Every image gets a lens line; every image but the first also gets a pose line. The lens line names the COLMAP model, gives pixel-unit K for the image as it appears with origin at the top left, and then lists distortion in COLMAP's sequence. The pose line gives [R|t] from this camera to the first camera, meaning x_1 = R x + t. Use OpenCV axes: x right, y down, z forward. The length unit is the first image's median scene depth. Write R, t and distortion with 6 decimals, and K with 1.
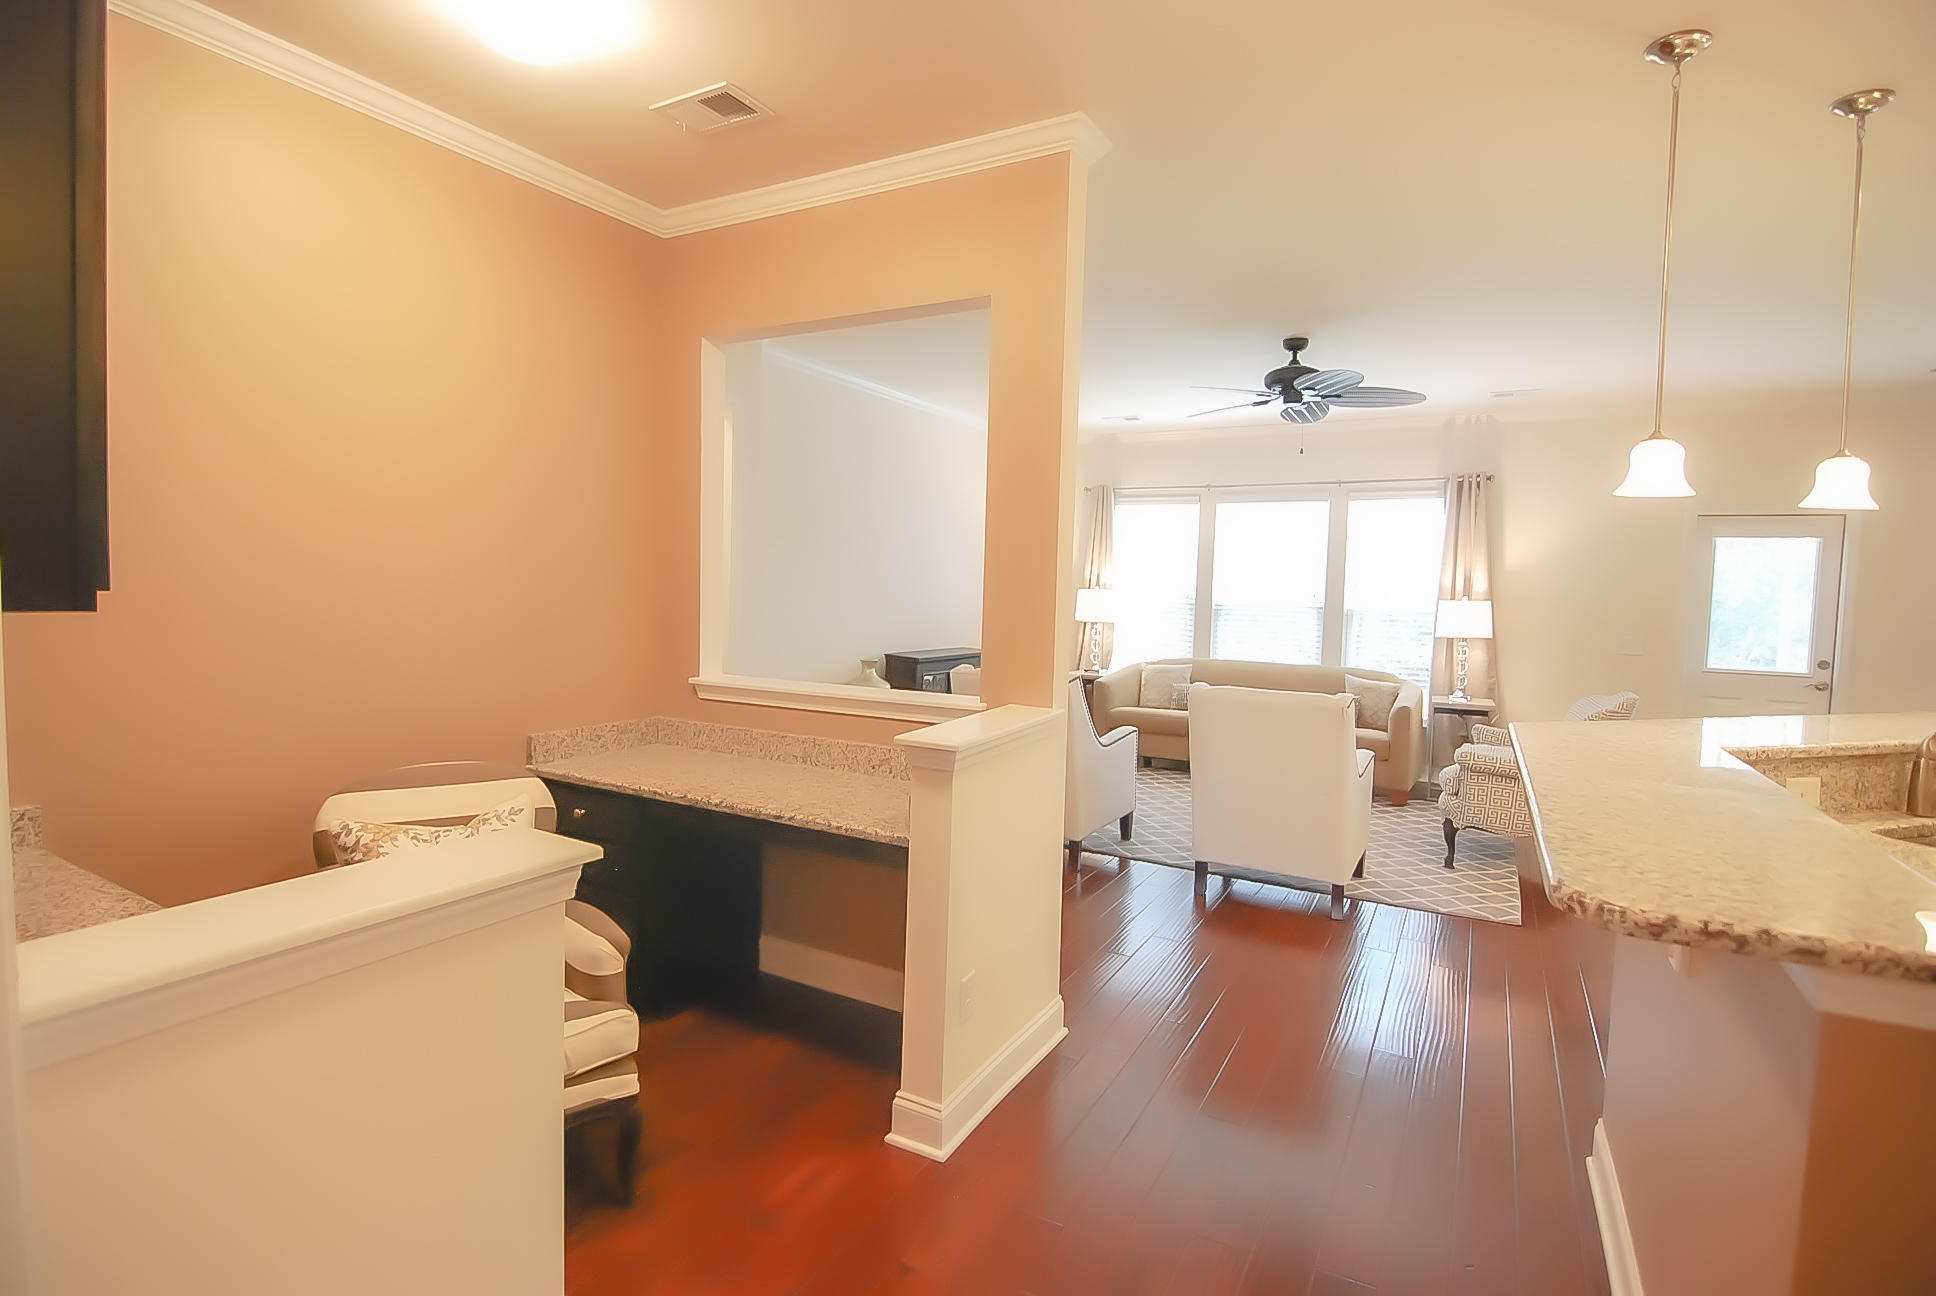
lens RADIAL K [[933.0, 0, 949.3], [0, 933.0, 643.3], [0, 0, 1]] dist [-0.014920, -0.003052]
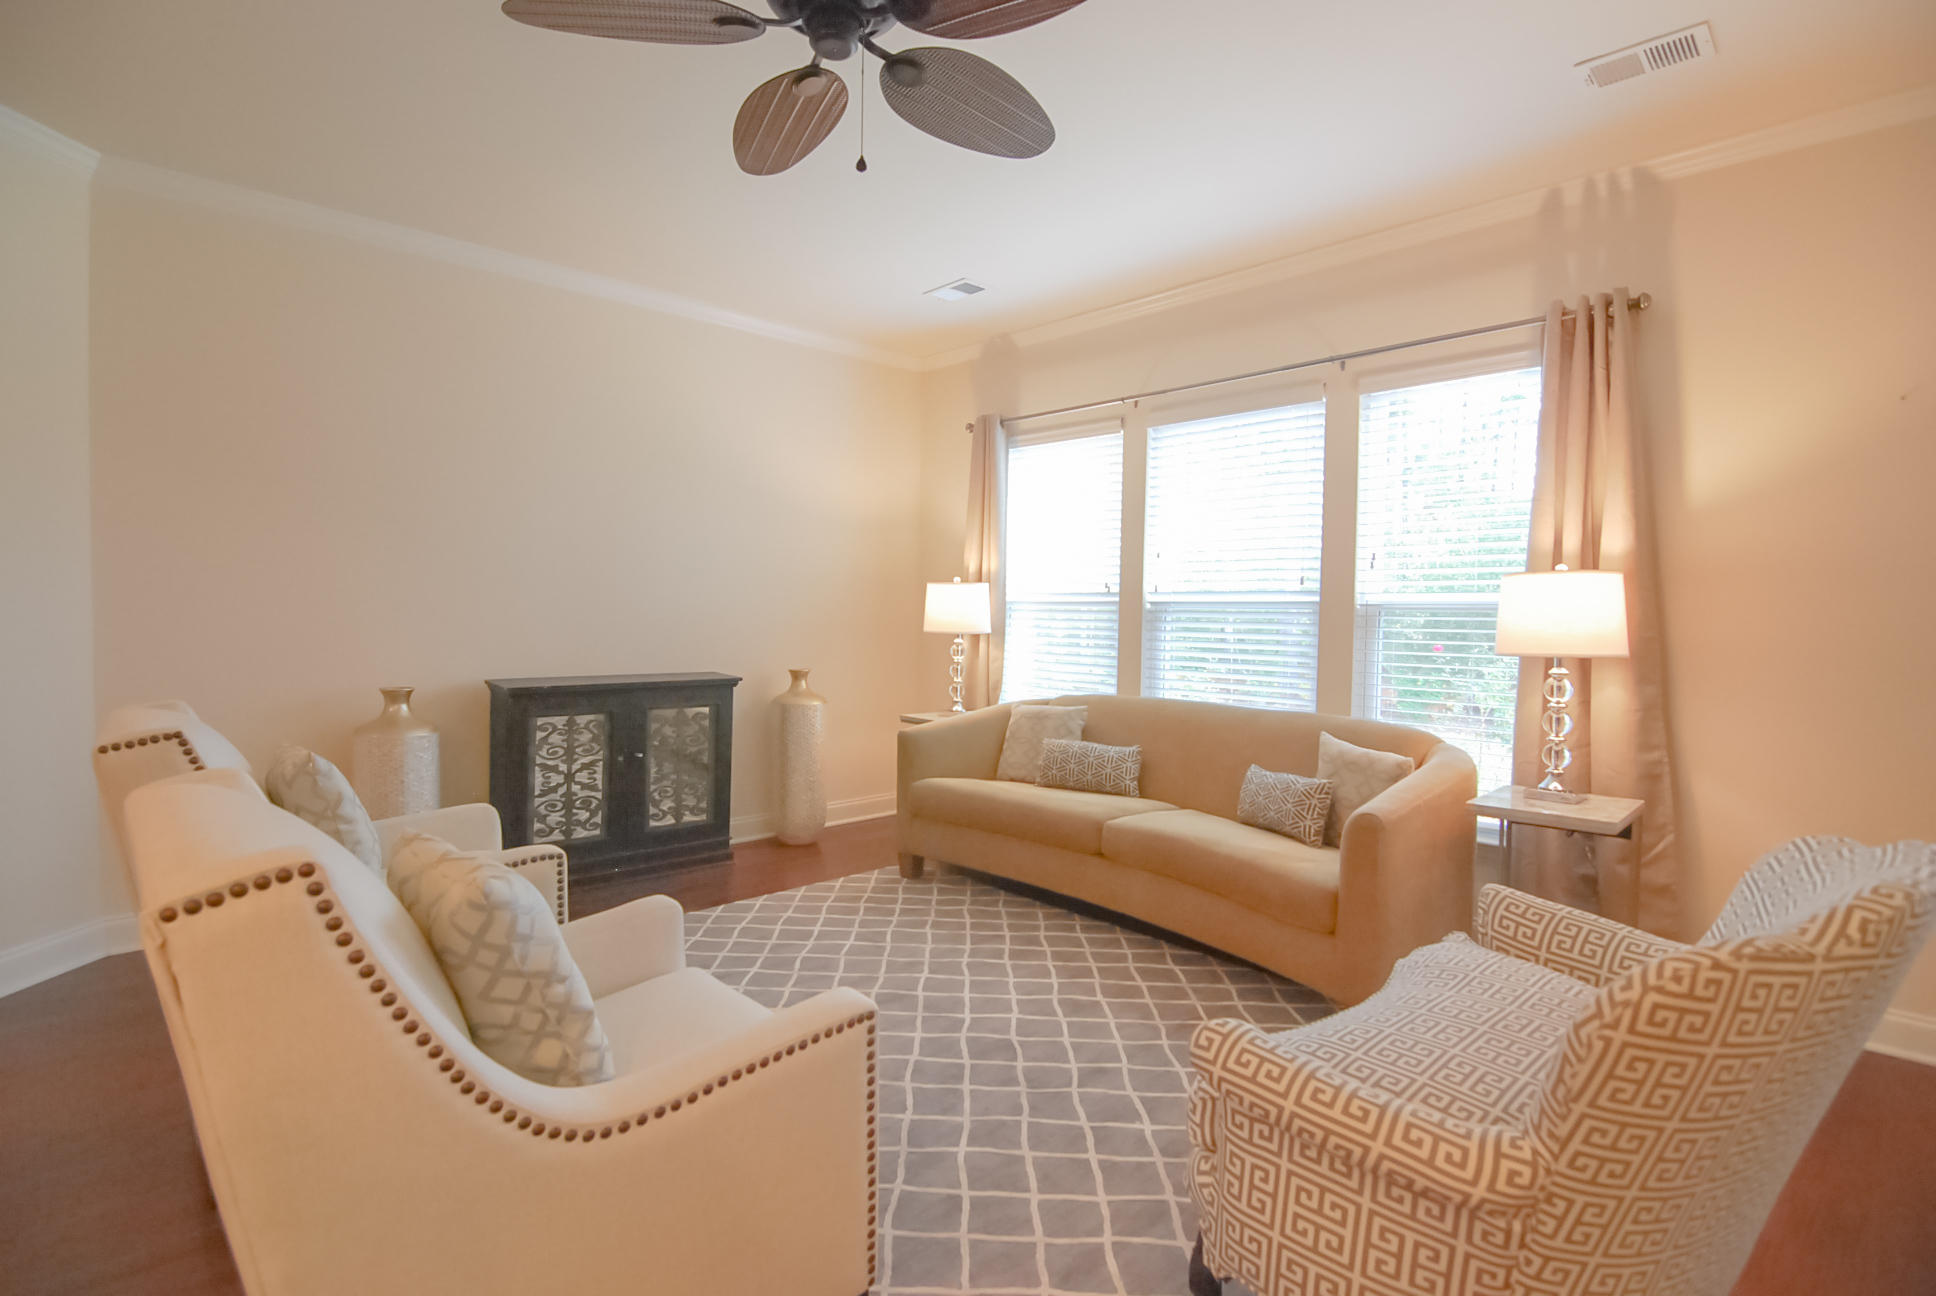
lens RADIAL K [[933.0, 0, 966.3], [0, 933.0, 641.1], [0, 0, 1]] dist [-0.014920, -0.003052]
pose [[0.956124, -0.008046, -0.292853, 0.370820], [-0.000548, 0.999572, -0.029255, -0.000858], [0.292963, 0.028132, 0.955710, 0.445432]]
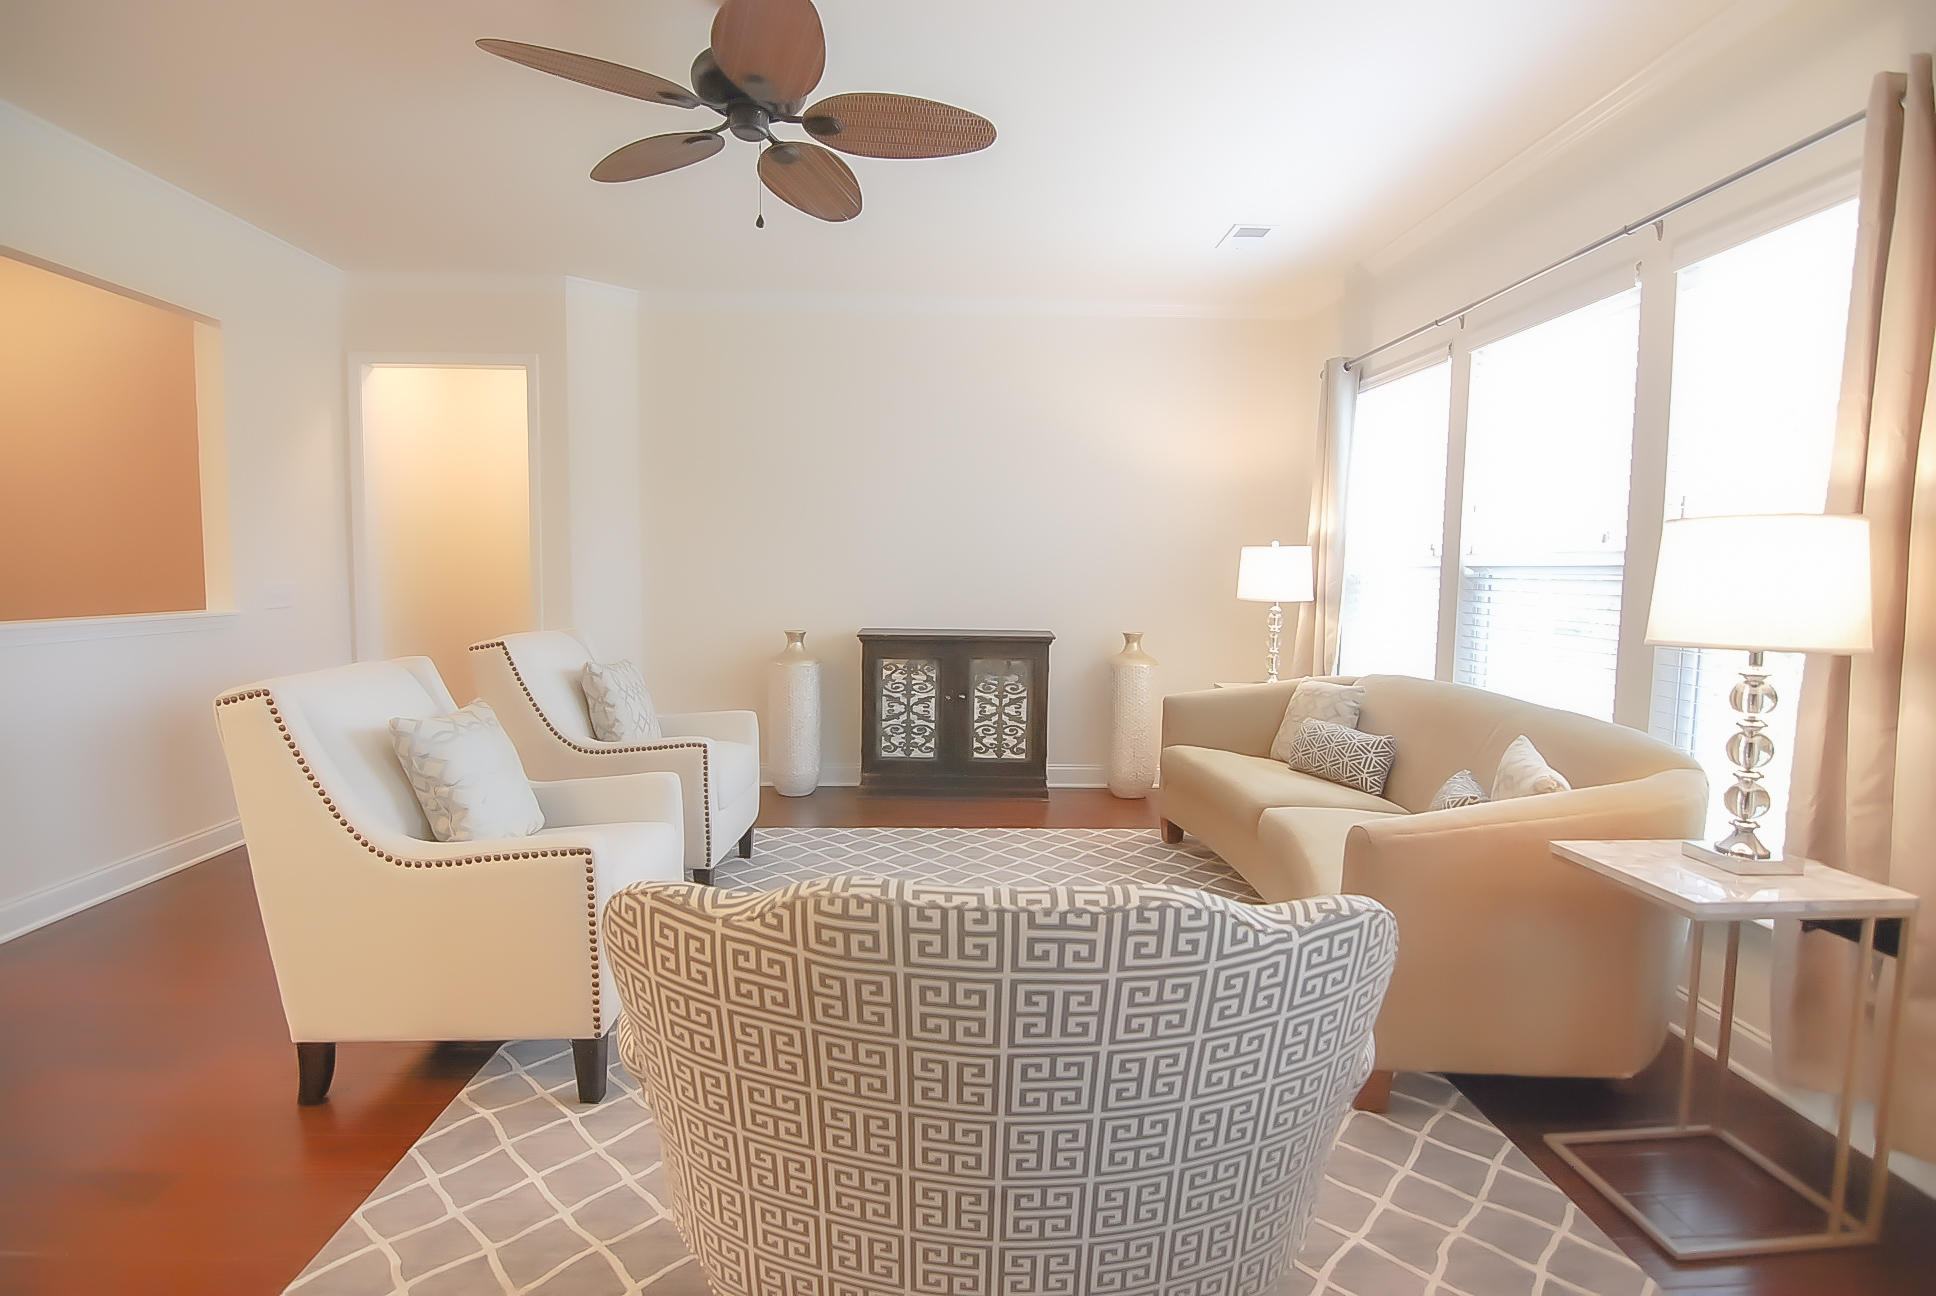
lens RADIAL K [[933.0, 0, 965.4], [0, 933.0, 642.1], [0, 0, 1]] dist [-0.014920, -0.003052]
pose [[0.518870, 0.044056, -0.853717, 0.598288], [-0.043841, 0.998728, 0.024894, -0.004633], [0.853728, 0.024511, 0.520142, 0.578753]]
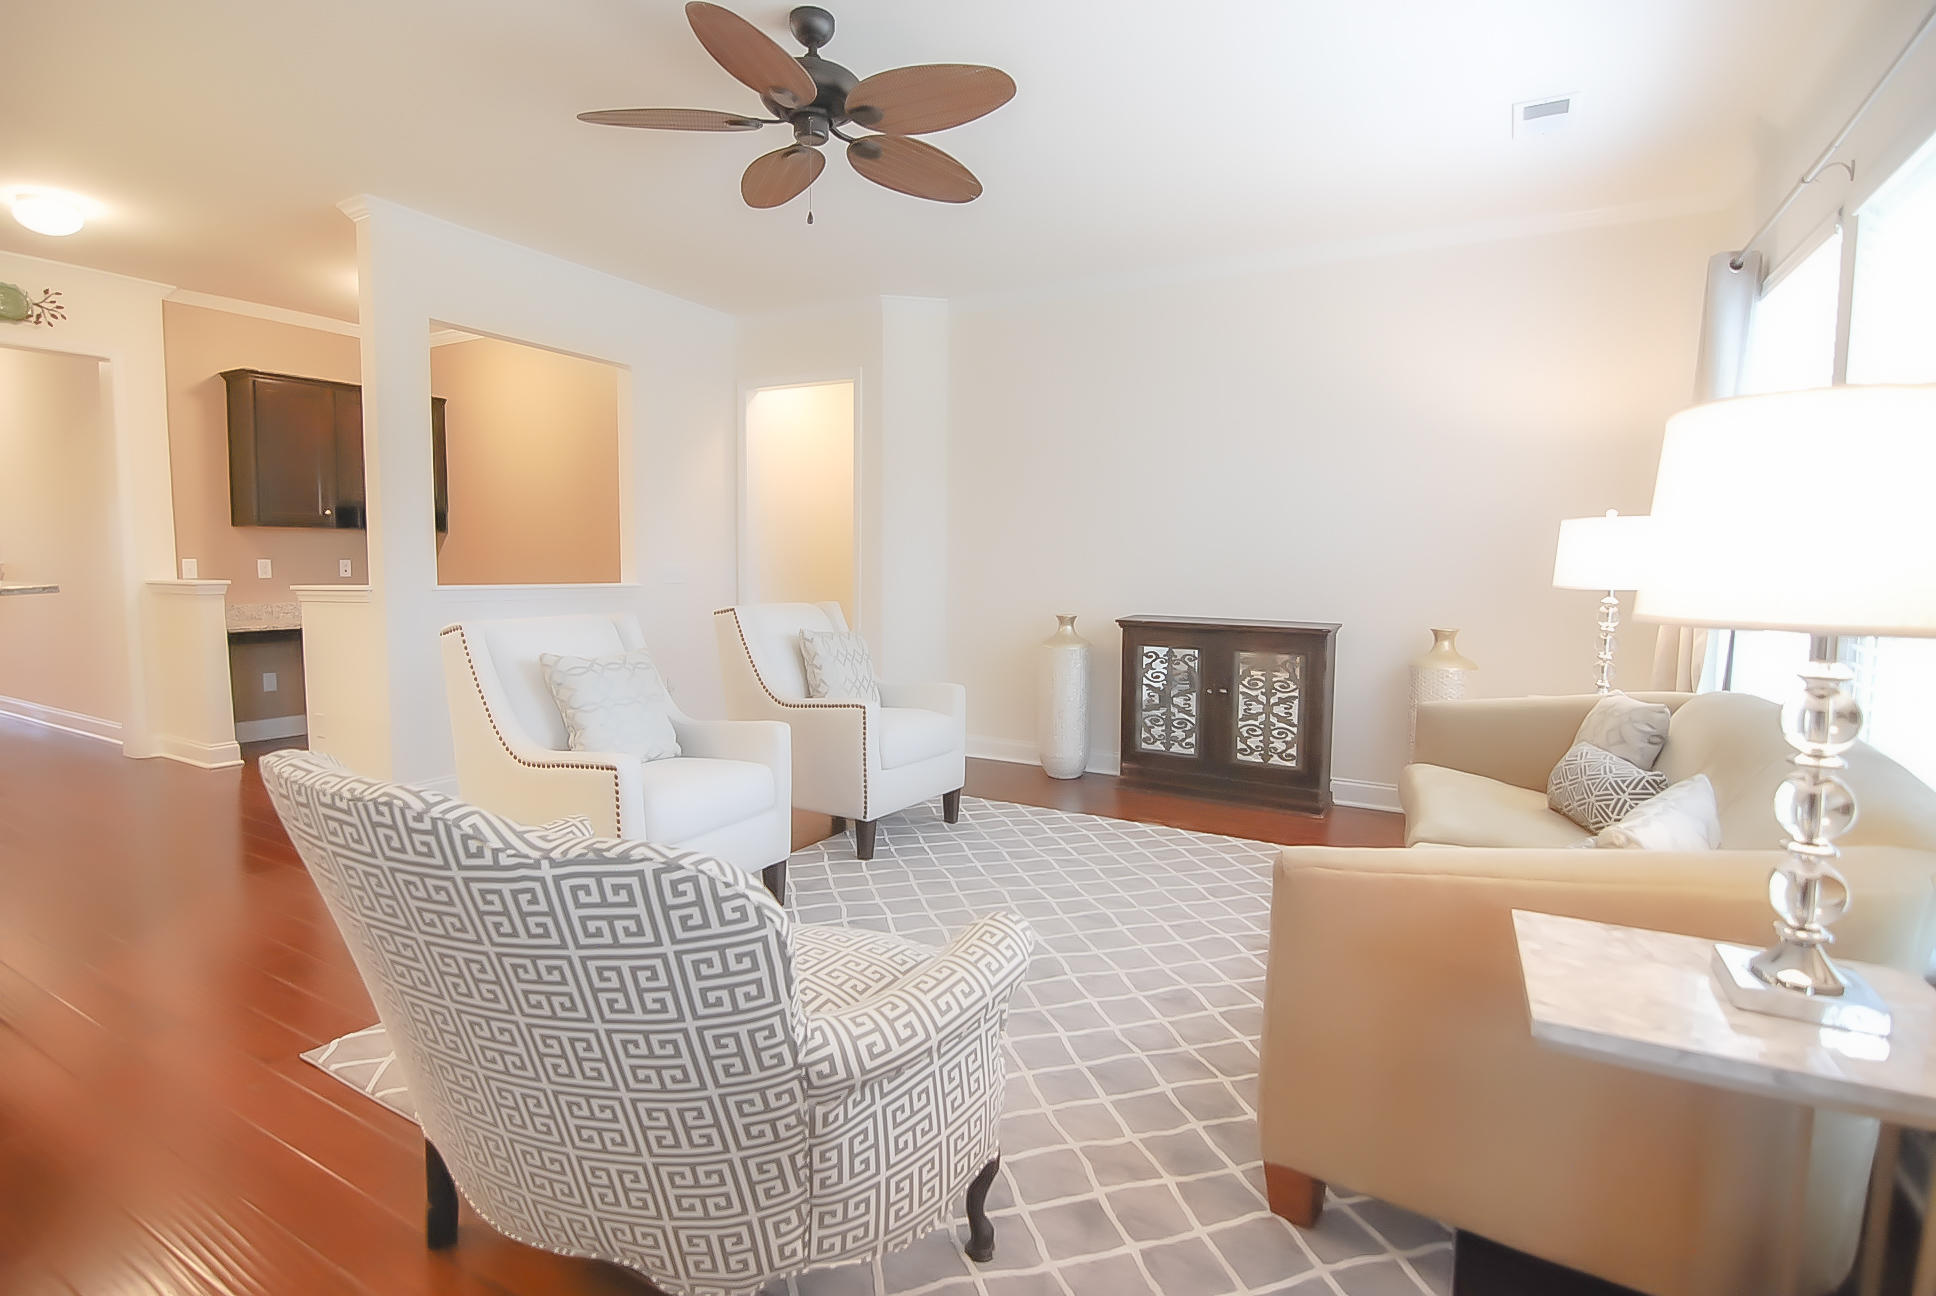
lens RADIAL K [[933.0, 0, 962.5], [0, 933.0, 640.0], [0, 0, 1]] dist [-0.014920, -0.003052]
pose [[-0.002622, 0.052965, -0.998593, 0.639860], [-0.068784, 0.996222, 0.053020, -0.002949], [0.997628, 0.068827, 0.001031, 0.757031]]
